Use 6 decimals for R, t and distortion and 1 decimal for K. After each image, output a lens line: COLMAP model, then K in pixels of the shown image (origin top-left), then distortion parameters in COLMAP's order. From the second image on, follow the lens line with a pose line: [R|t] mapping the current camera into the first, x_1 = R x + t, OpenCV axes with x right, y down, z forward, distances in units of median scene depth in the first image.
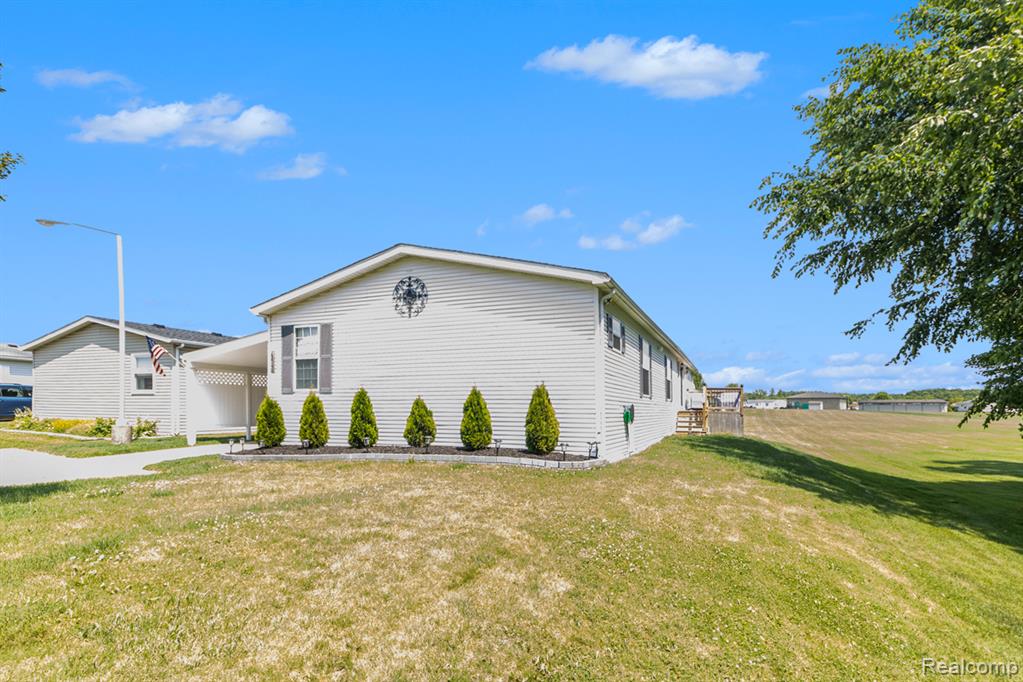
lens RADIAL K [[463.3, 0, 511.9], [0, 463.3, 369.9], [0, 0, 1]] dist [0.000159, 0.000006]
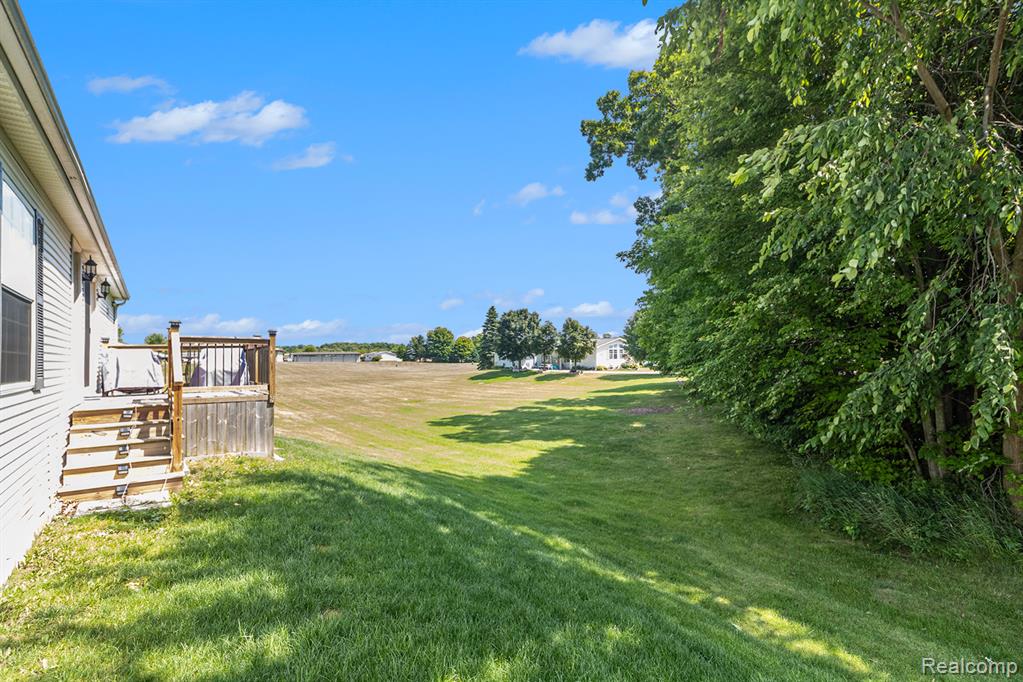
lens RADIAL K [[502.4, 0, 511.5], [0, 502.4, 341.0], [0, 0, 1]] dist [-0.000211, -0.000032]
pose [[0.491864, 0.002527, 0.870668, 0.196232], [-0.037076, 0.999150, 0.018046, 0.025434], [-0.869882, -0.041157, 0.491540, 0.541116]]
